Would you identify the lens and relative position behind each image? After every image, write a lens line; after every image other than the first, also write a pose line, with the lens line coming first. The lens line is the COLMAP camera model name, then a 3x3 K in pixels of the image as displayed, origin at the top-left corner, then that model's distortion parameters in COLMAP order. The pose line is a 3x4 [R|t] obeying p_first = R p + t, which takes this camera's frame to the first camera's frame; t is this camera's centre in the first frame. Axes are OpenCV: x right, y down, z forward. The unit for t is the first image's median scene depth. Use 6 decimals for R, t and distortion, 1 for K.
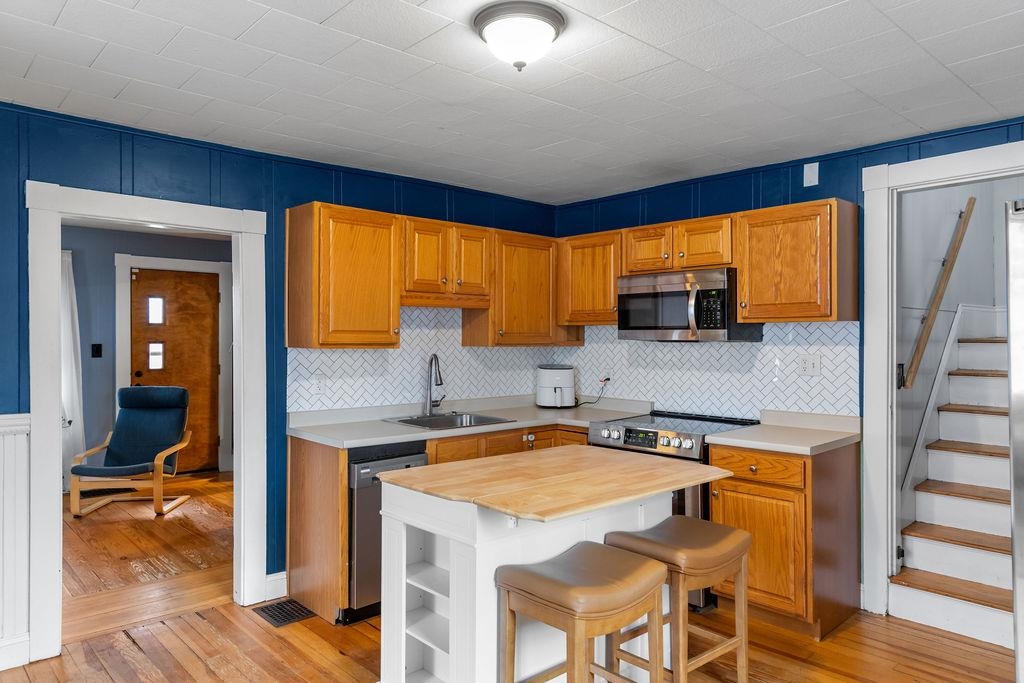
lens RADIAL K [[679.4, 0, 510.7], [0, 679.4, 341.8], [0, 0, 1]] dist [-0.004838, 0.007699]
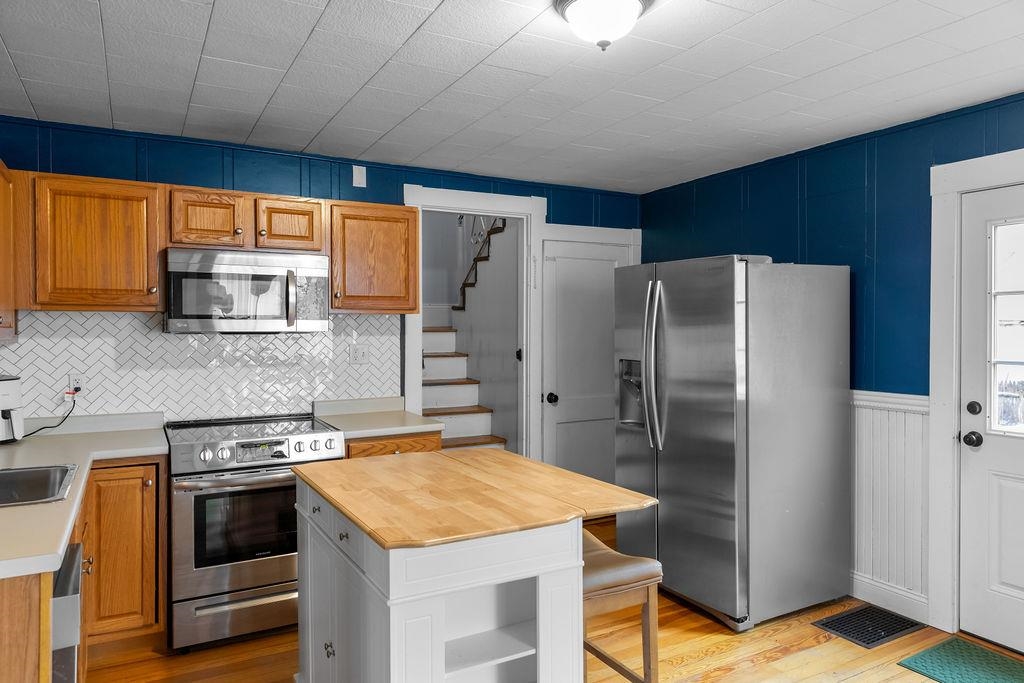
lens RADIAL K [[679.4, 0, 516.7], [0, 679.4, 336.6], [0, 0, 1]] dist [-0.004838, 0.007699]
pose [[0.221833, -0.016151, 0.974951, -0.555390], [0.007530, 0.999861, 0.014850, -0.007345], [-0.975056, 0.004047, 0.221923, 0.522117]]
